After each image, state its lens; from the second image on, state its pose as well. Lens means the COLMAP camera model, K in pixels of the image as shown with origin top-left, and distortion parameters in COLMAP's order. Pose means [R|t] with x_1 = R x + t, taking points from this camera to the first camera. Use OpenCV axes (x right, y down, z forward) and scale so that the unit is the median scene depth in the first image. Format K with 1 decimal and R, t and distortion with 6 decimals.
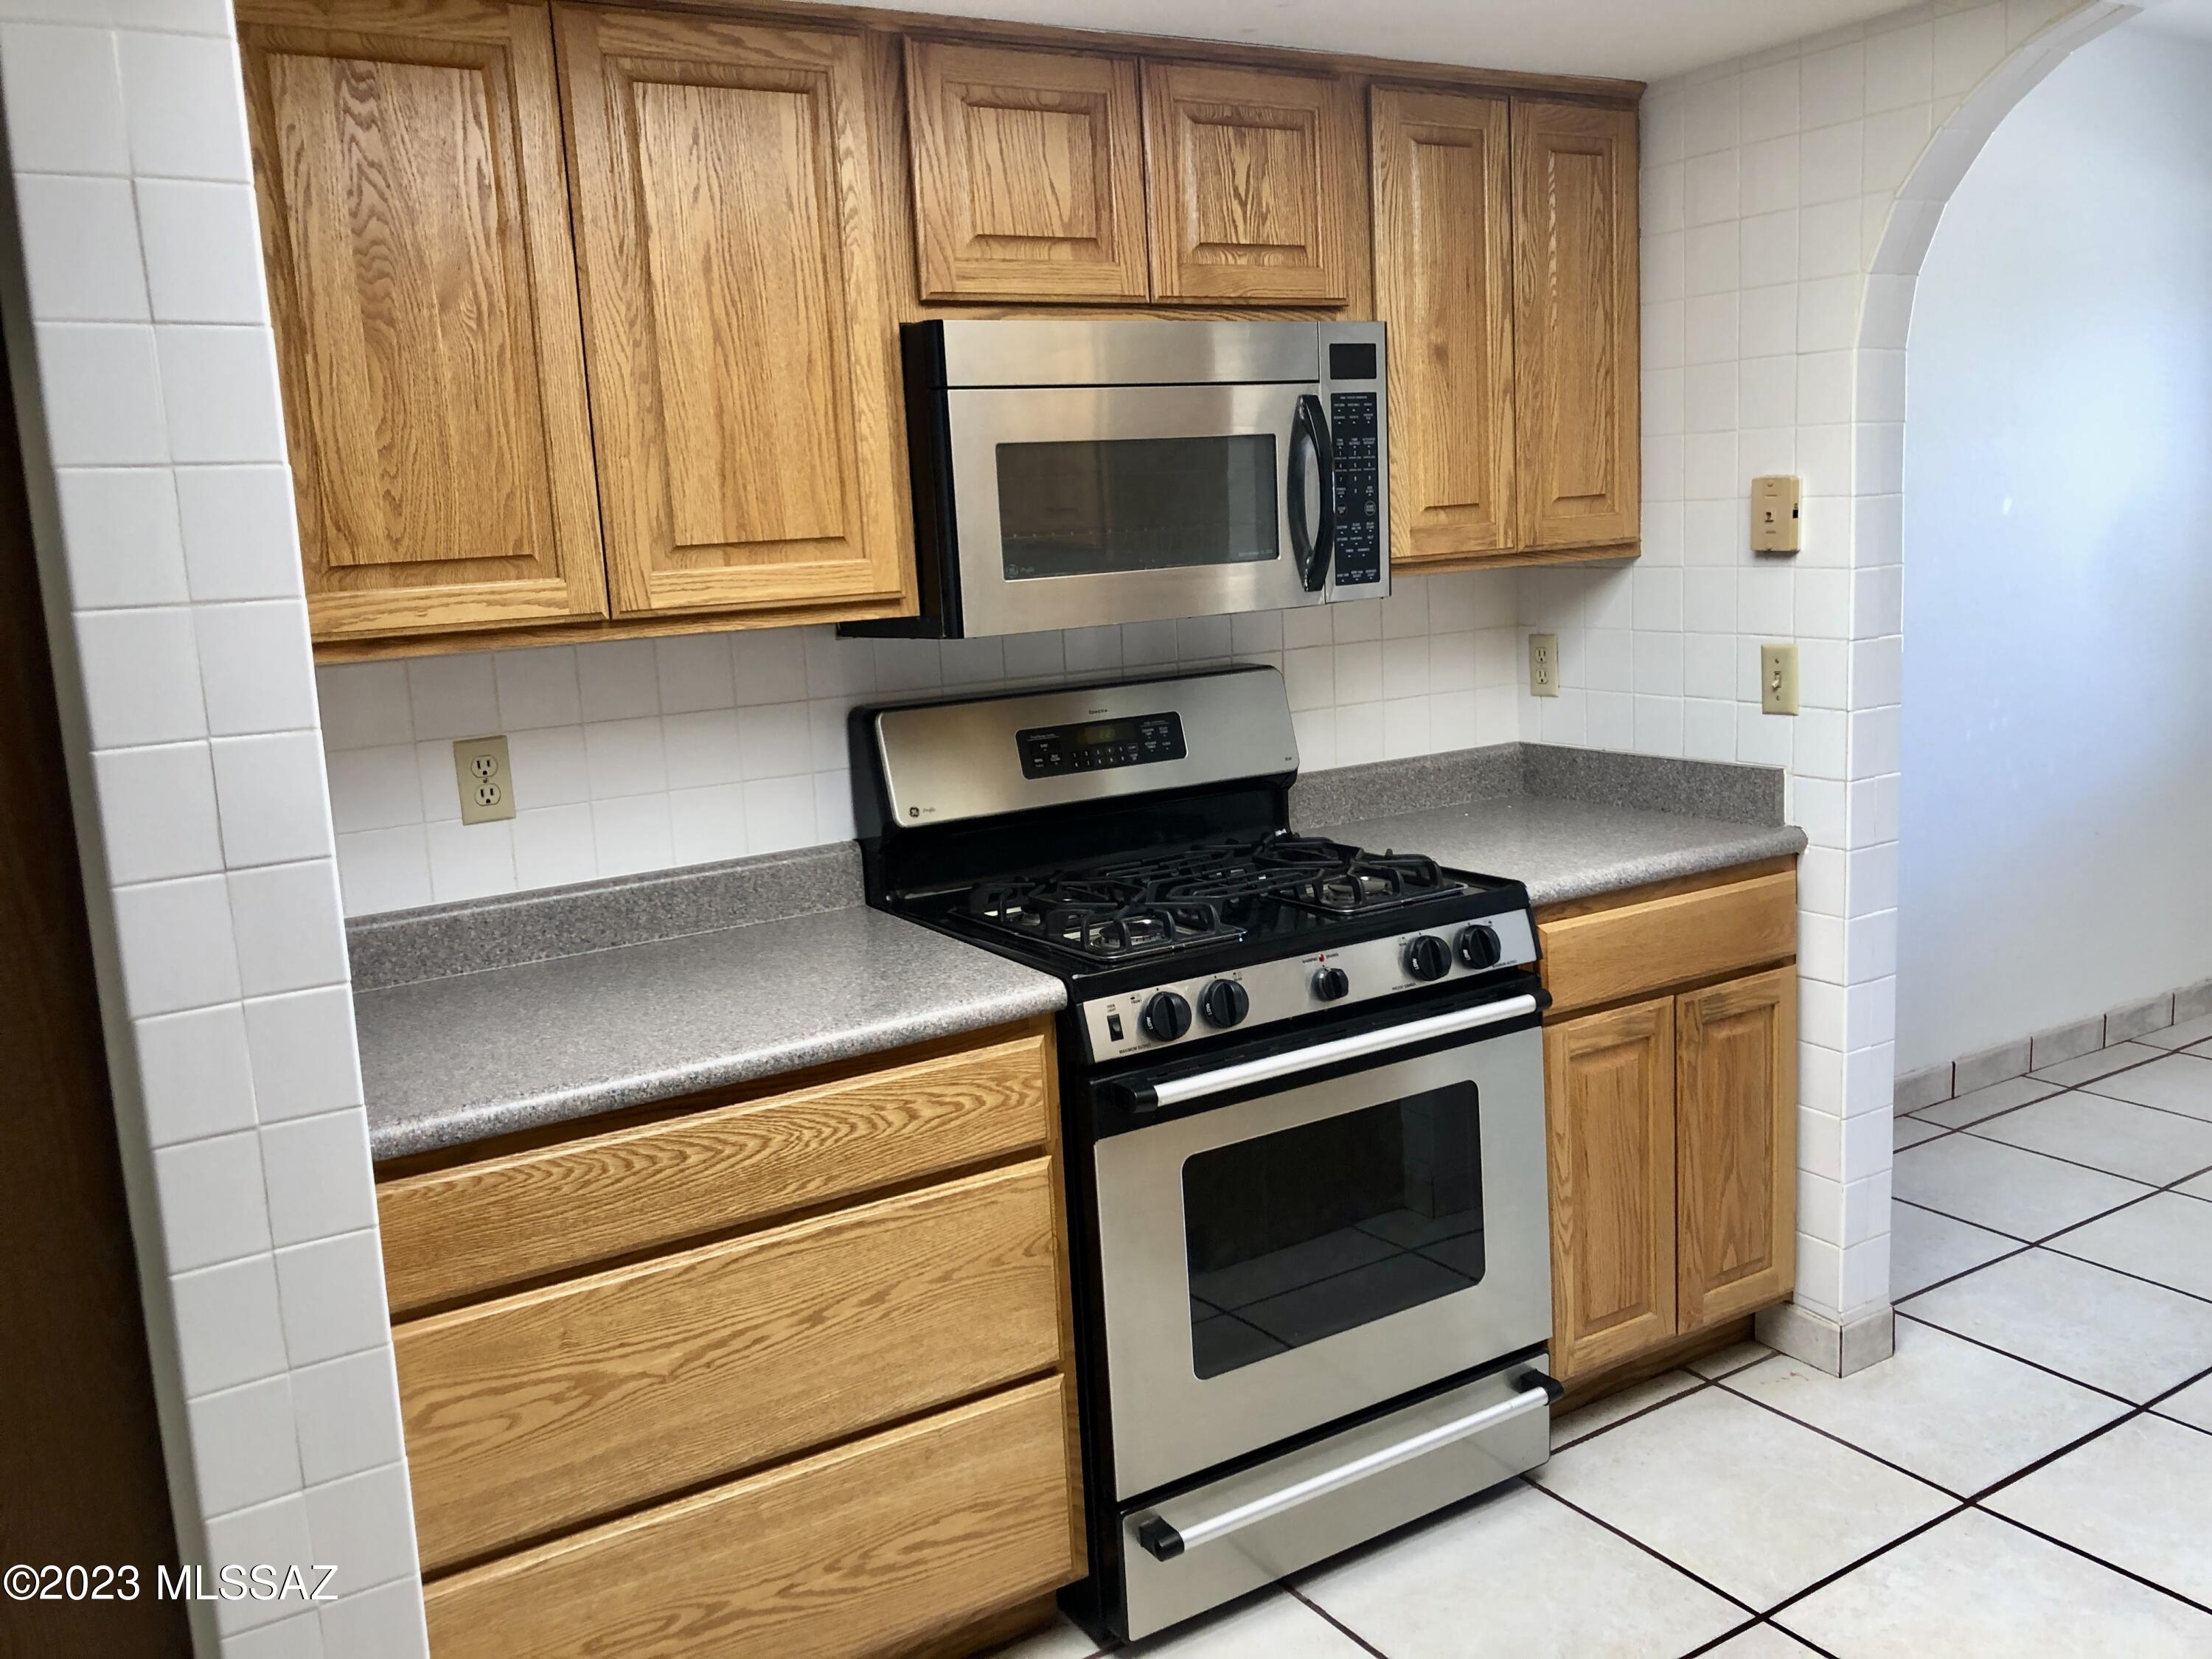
lens RADIAL K [[1847.9, 0, 1106.3], [0, 1847.9, 823.3], [0, 0, 1]] dist [0.046977, -0.041890]
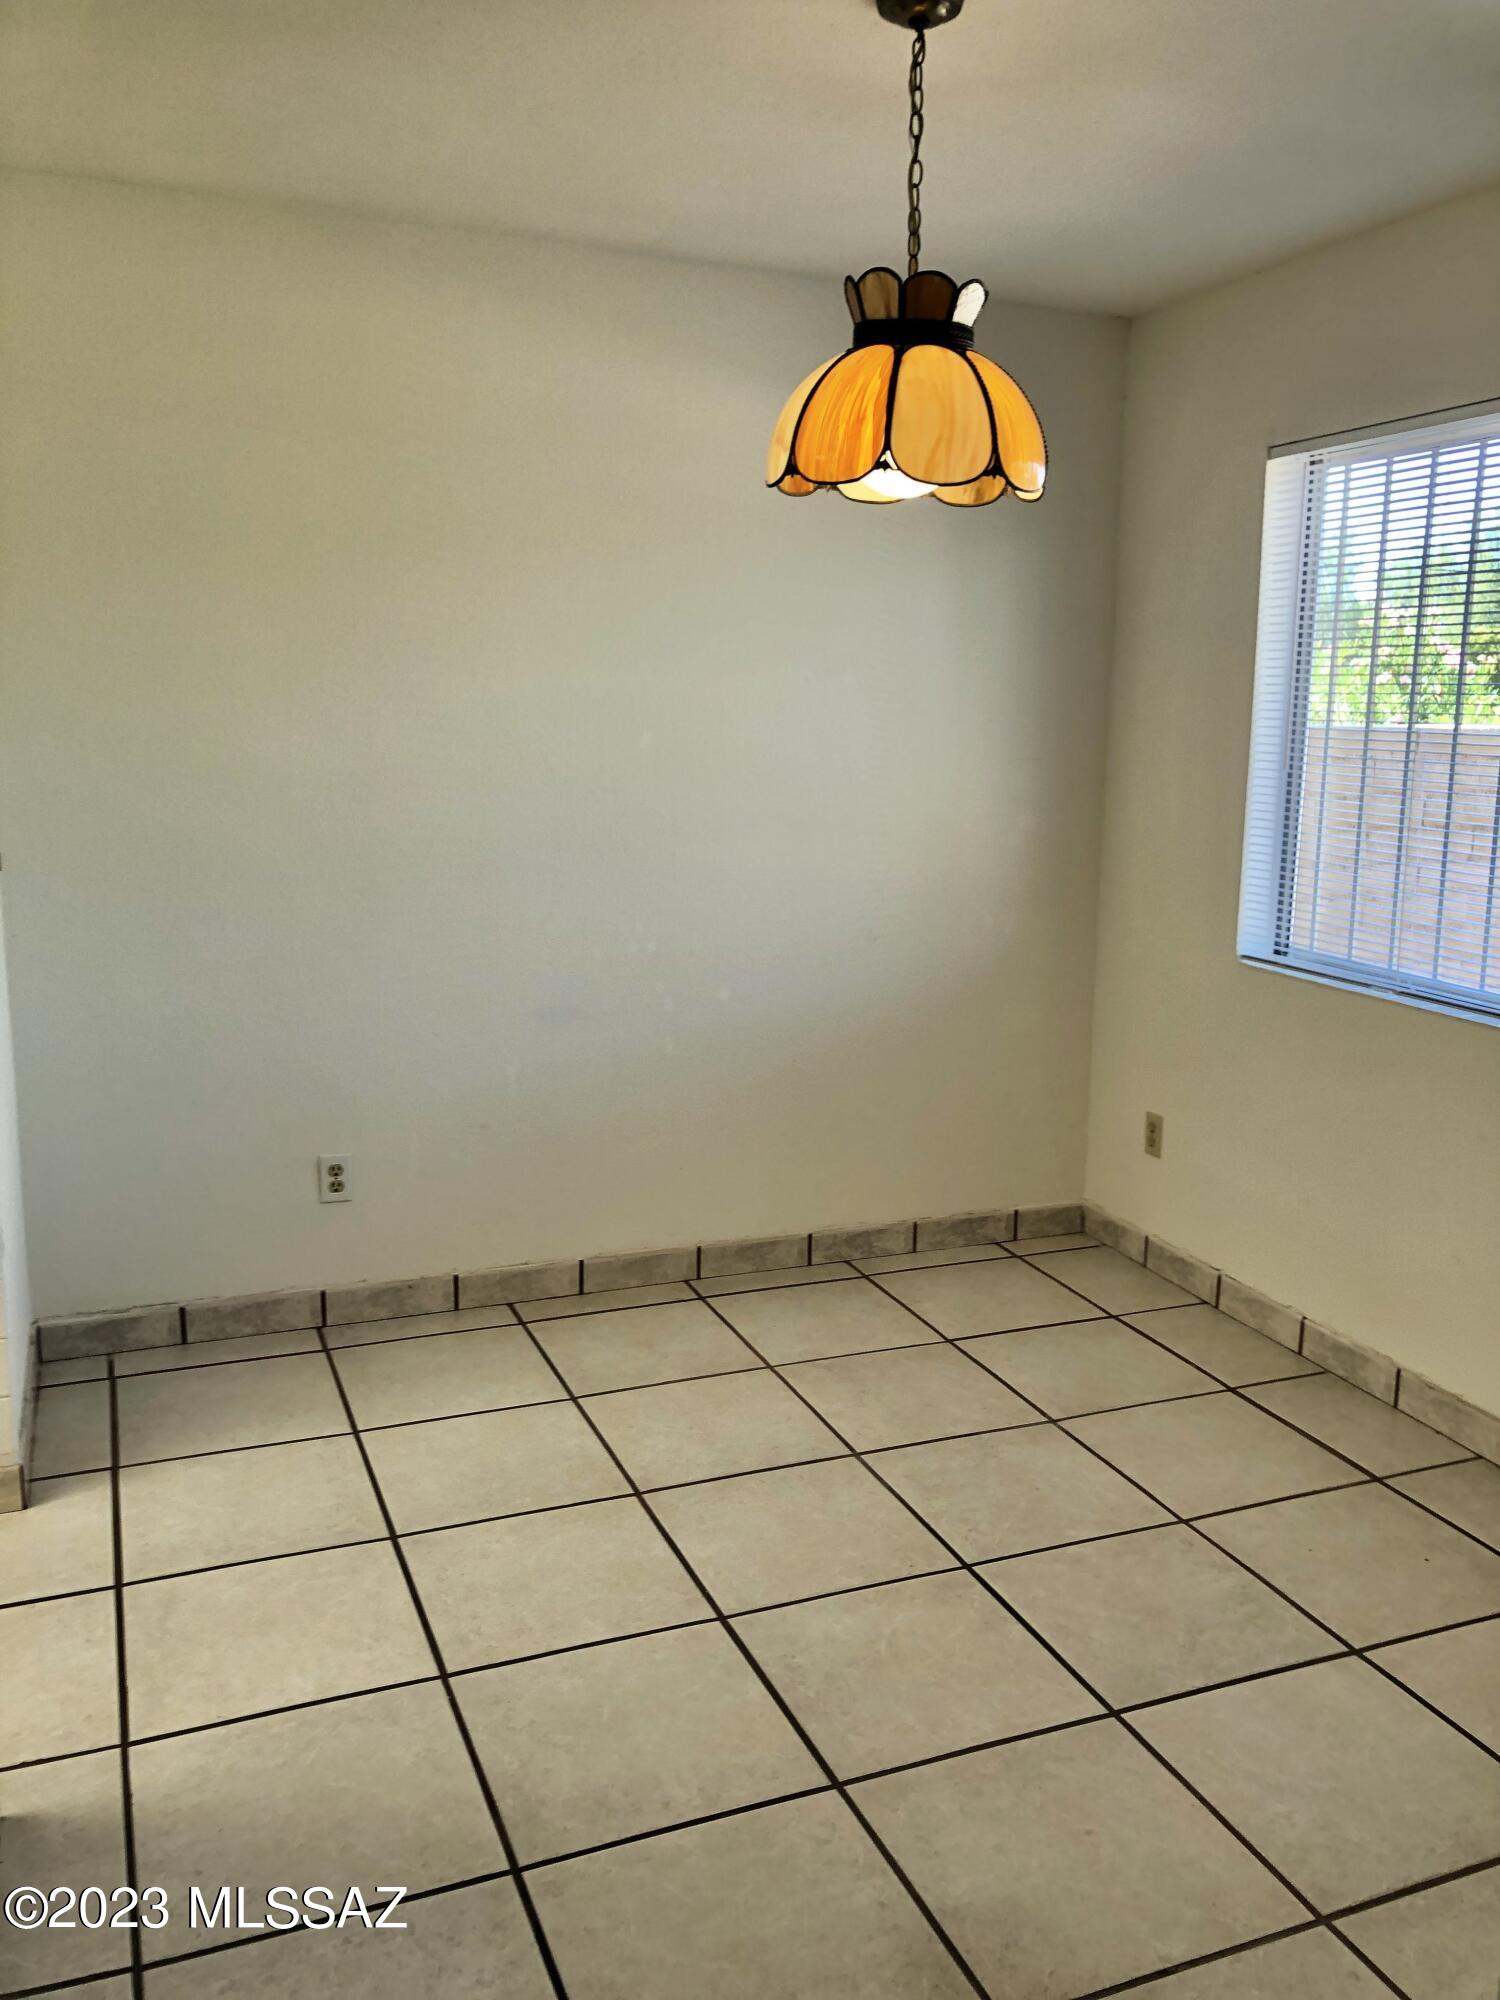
lens RADIAL K [[1670.8, 0, 754.0], [0, 1670.8, 996.0], [0, 0, 1]] dist [0.046977, -0.041890]
pose [[0.979977, 0.094859, -0.175063, 0.665438], [-0.092200, 0.995468, 0.023280, -0.049930], [0.176478, -0.006674, 0.984282, 0.075764]]
